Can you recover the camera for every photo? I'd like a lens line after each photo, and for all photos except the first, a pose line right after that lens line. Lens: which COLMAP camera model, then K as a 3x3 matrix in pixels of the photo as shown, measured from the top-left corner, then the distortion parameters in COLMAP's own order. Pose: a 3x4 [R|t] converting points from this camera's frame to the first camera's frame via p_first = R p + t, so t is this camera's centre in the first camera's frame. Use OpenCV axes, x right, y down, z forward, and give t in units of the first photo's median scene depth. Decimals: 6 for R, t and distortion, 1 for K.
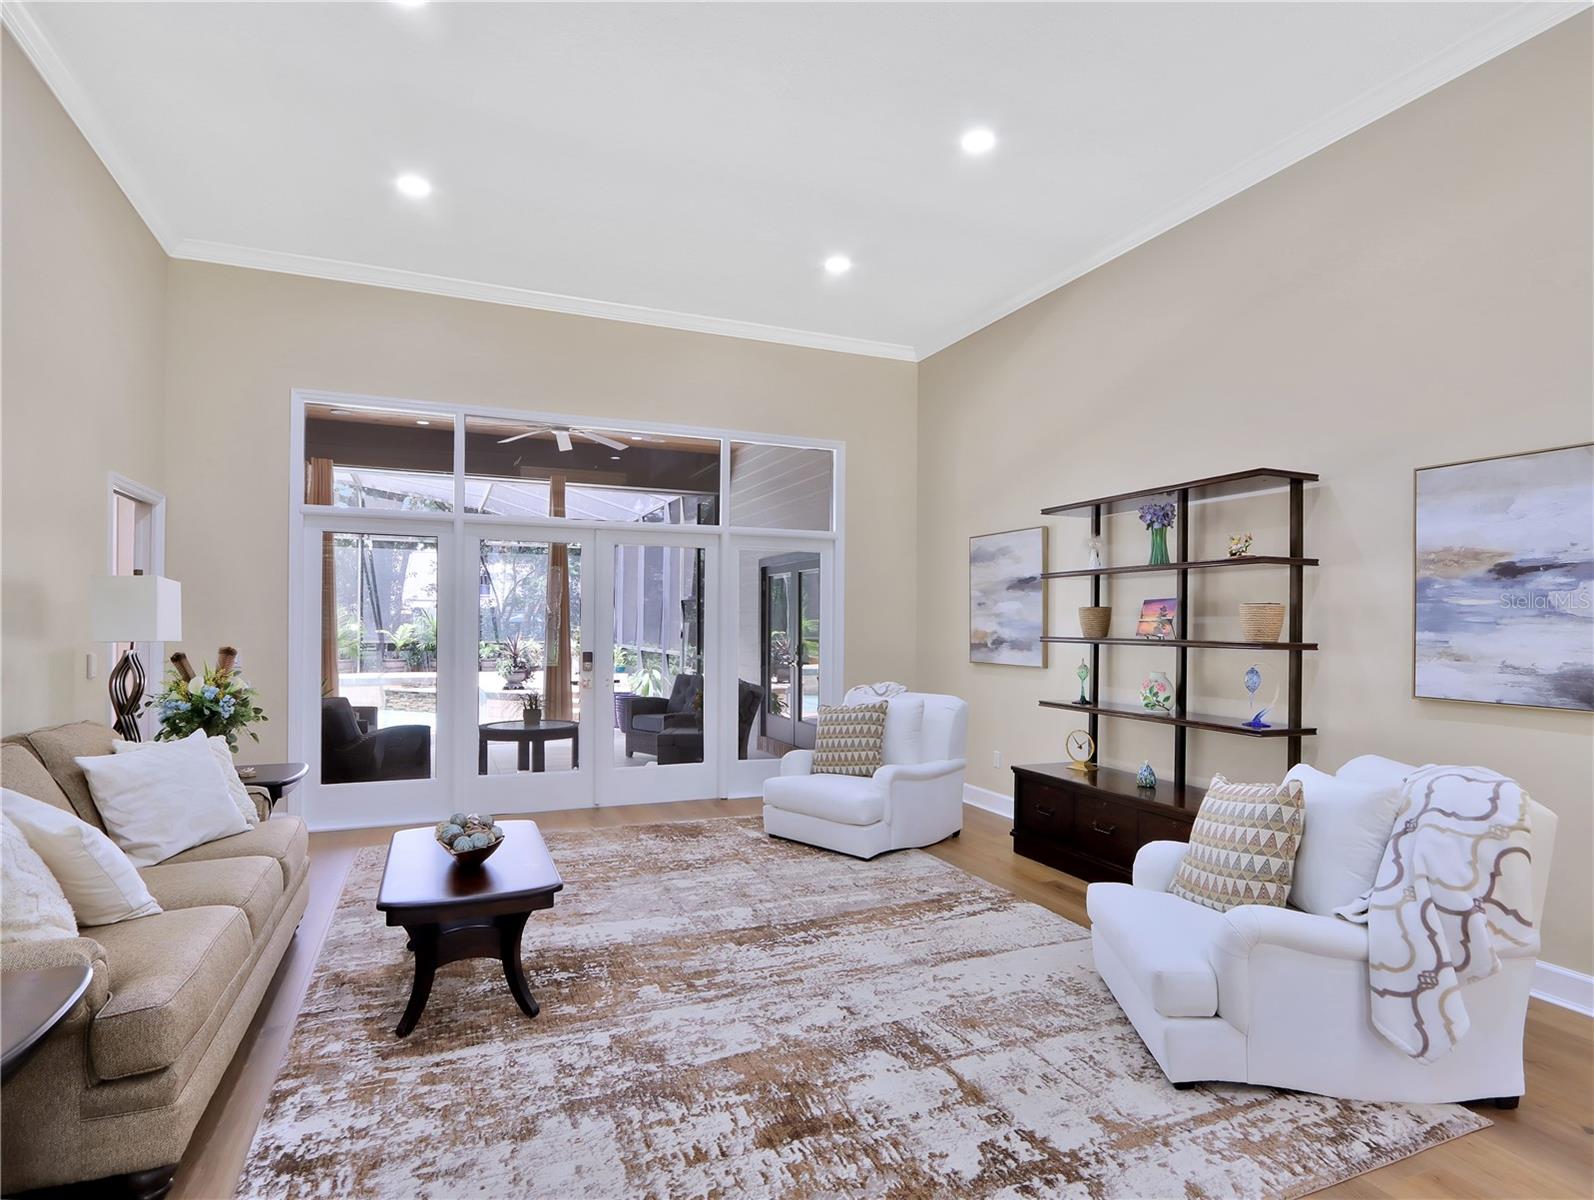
lens RADIAL K [[849.2, 0, 805.6], [0, 849.2, 616.5], [0, 0, 1]] dist [-0.018081, 0.001388]
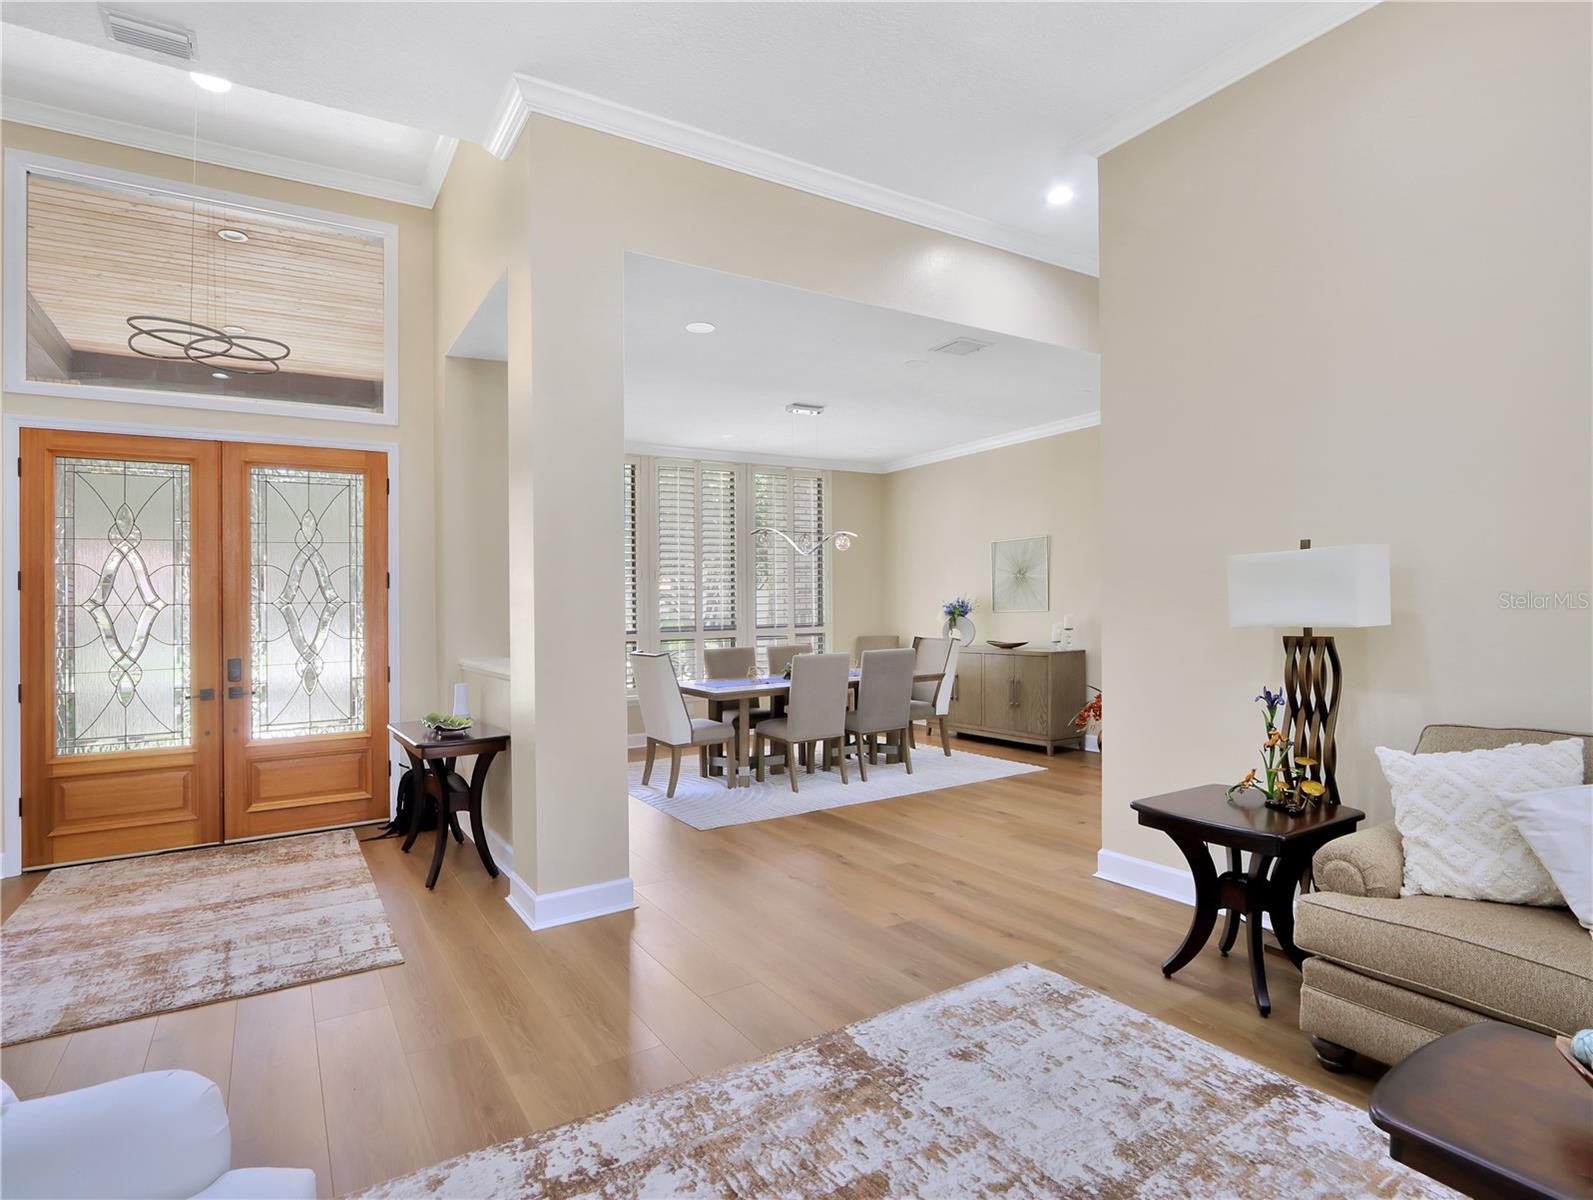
lens RADIAL K [[838.1, 0, 796.5], [0, 838.1, 600.0], [0, 0, 1]] dist [-0.017608, -0.000212]
pose [[-0.987163, 0.014313, -0.159072, 0.117735], [0.017205, 0.999711, -0.016819, 0.007143], [0.158785, -0.019340, -0.987124, 1.311367]]
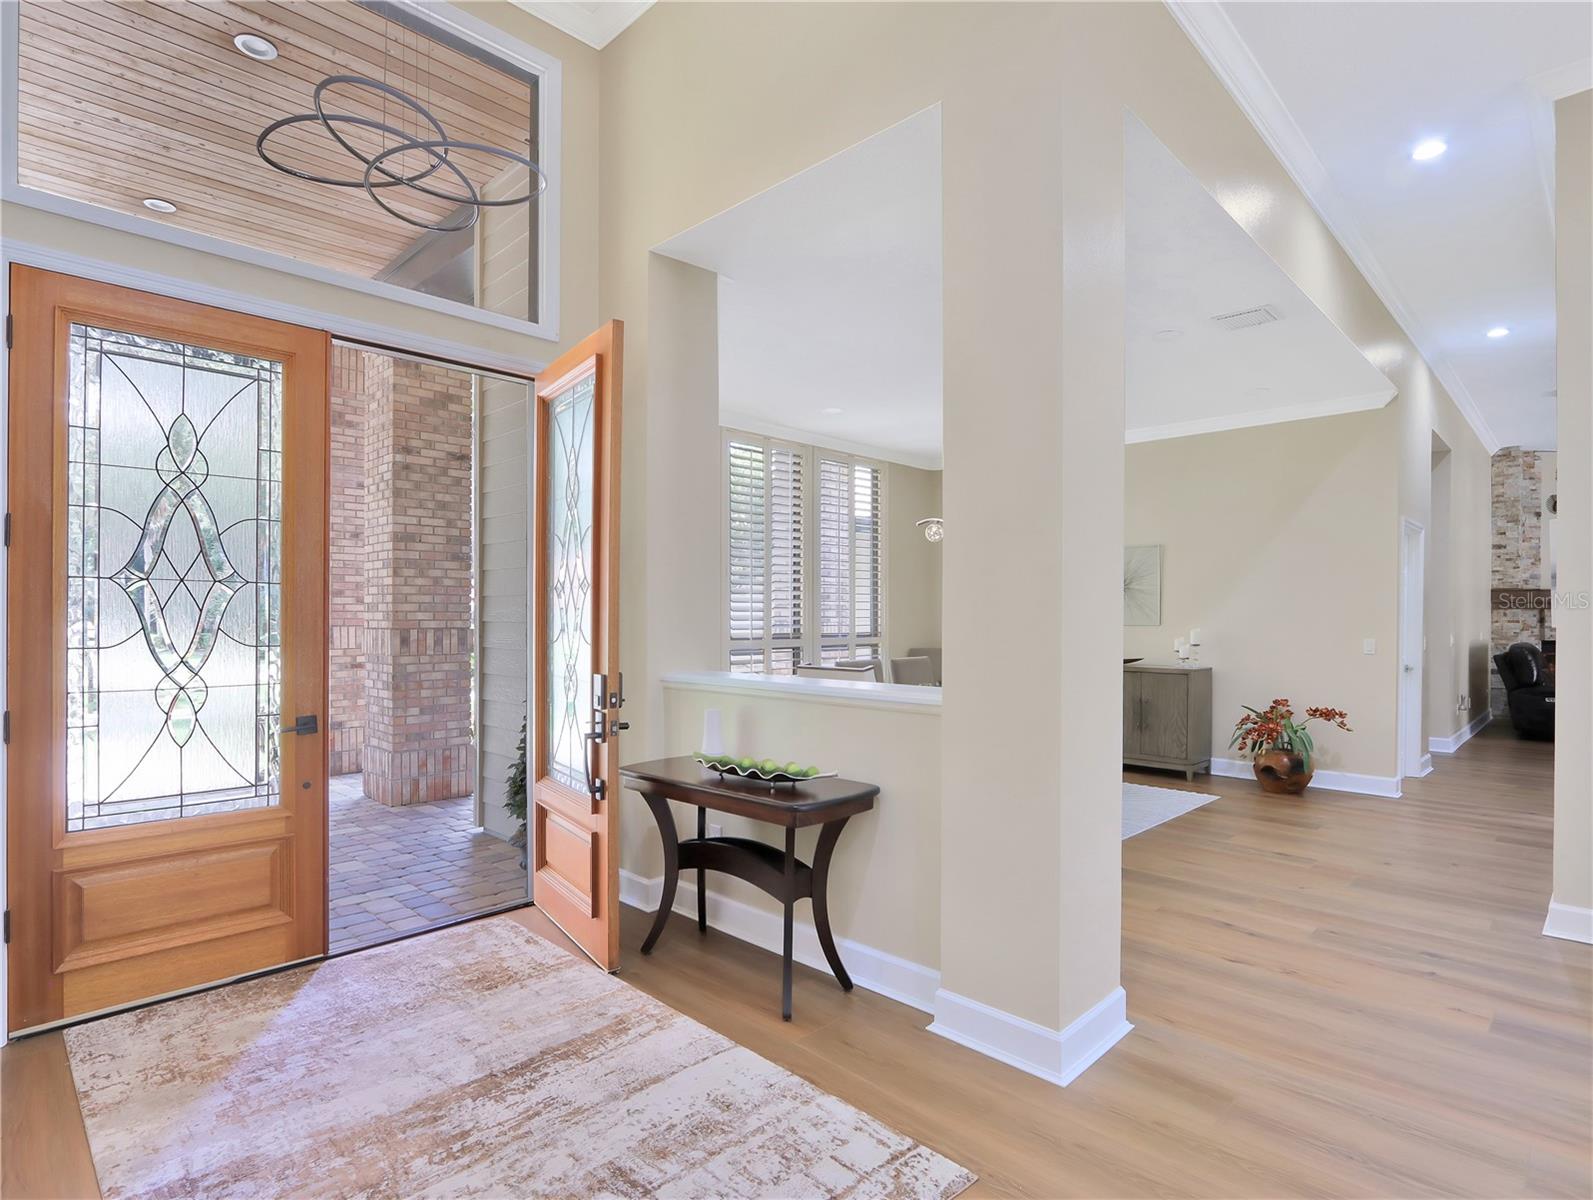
lens RADIAL K [[838.7, 0, 796.6], [0, 838.7, 621.8], [0, 0, 1]] dist [-0.017396, 0.001679]
pose [[-0.924912, -0.007475, -0.380107, 0.823305], [-0.007373, 0.999971, -0.001725, 0.012326], [0.380109, 0.001207, -0.924941, 0.724805]]
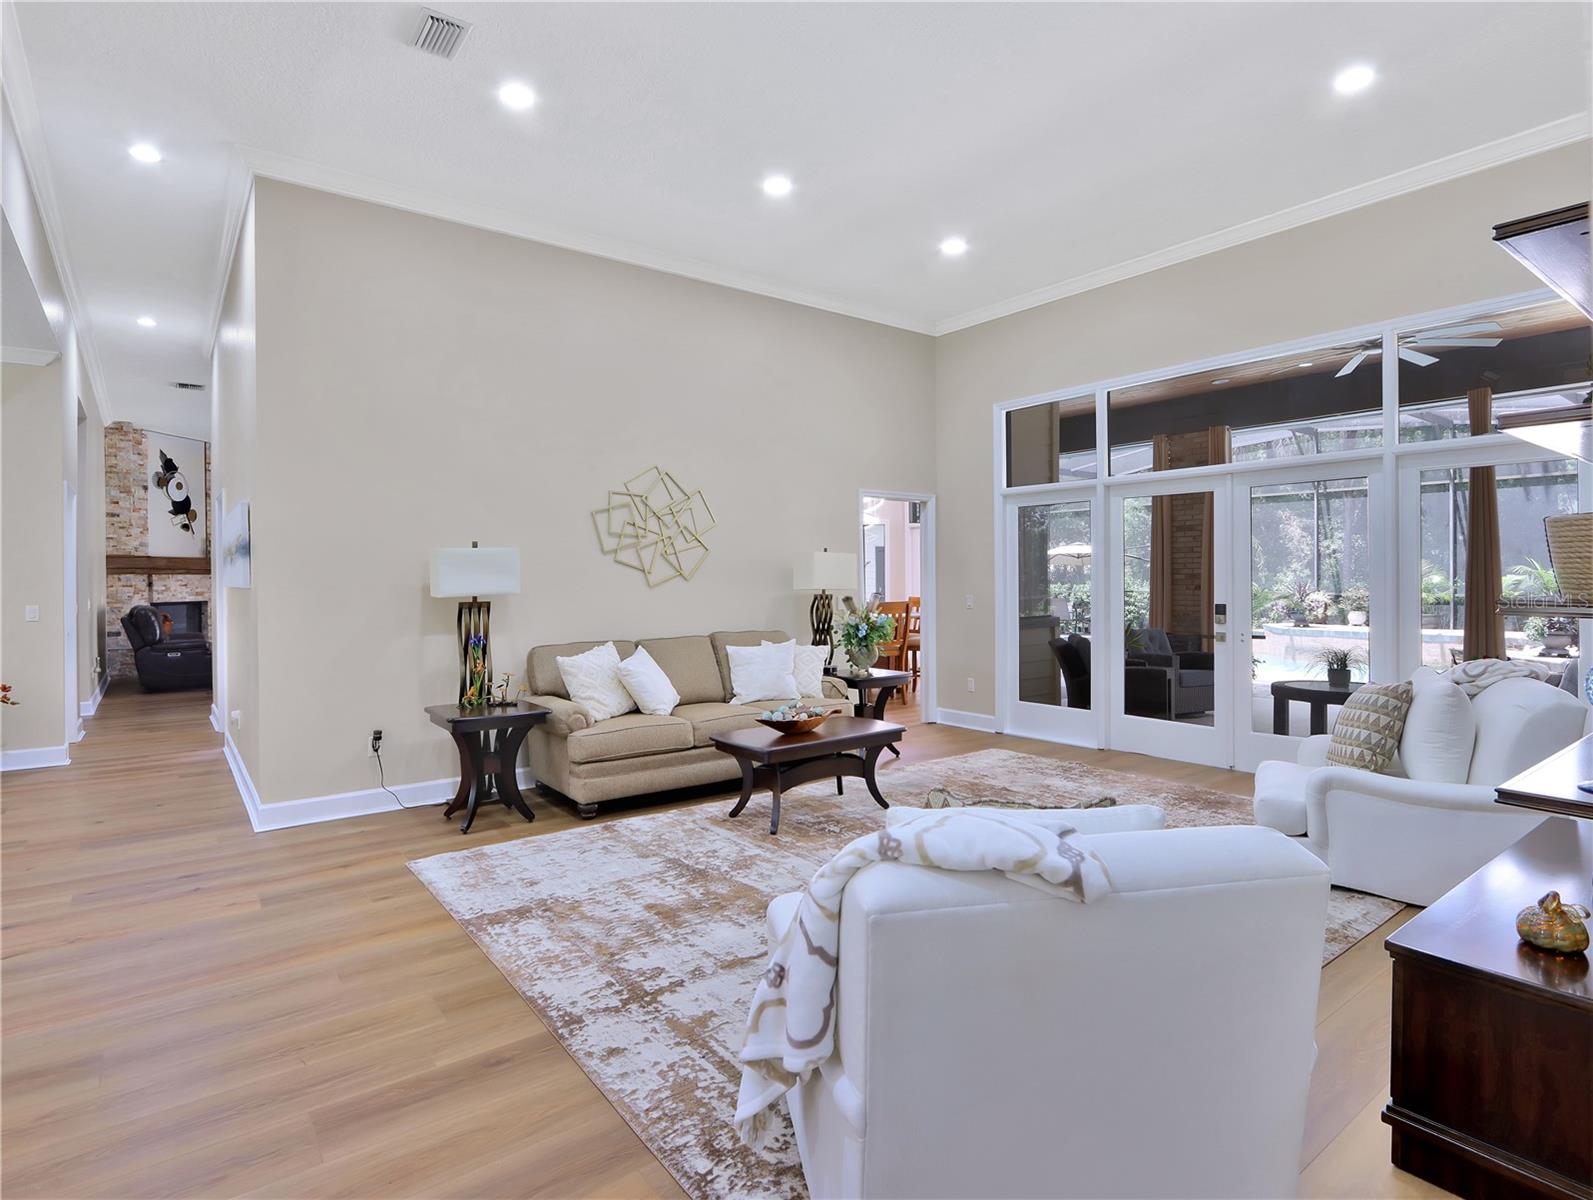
lens RADIAL K [[837.3, 0, 793.6], [0, 837.3, 581.0], [0, 0, 1]] dist [-0.017369, 0.001038]
pose [[0.250400, -0.005284, -0.968128, 1.060615], [0.017428, 0.999848, -0.000950, 0.016498], [0.967986, -0.016635, 0.250454, 0.612264]]
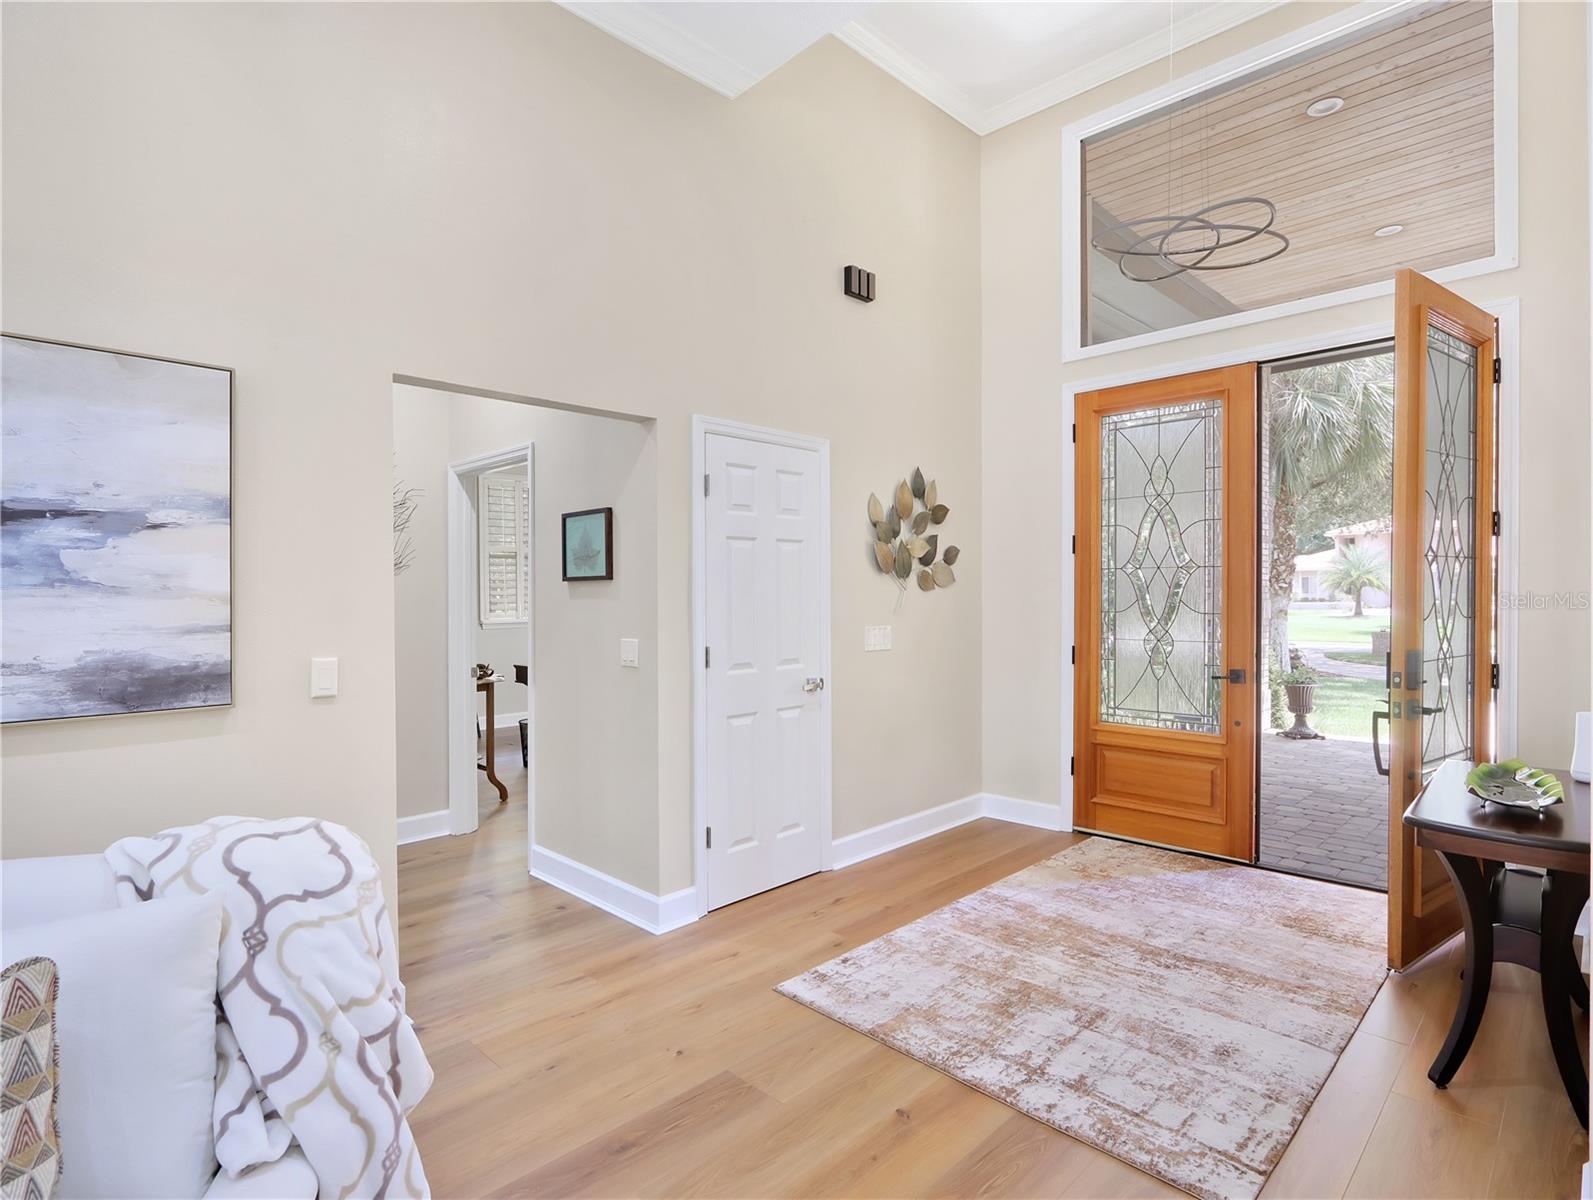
lens RADIAL K [[835.7, 0, 791.4], [0, 835.7, 593.0], [0, 0, 1]] dist [-0.021017, 0.003545]
pose [[-0.373140, -0.004912, 0.927762, 0.038831], [0.001057, 0.999983, 0.005720, 0.002647], [-0.927774, 0.003115, -0.373129, 0.684305]]
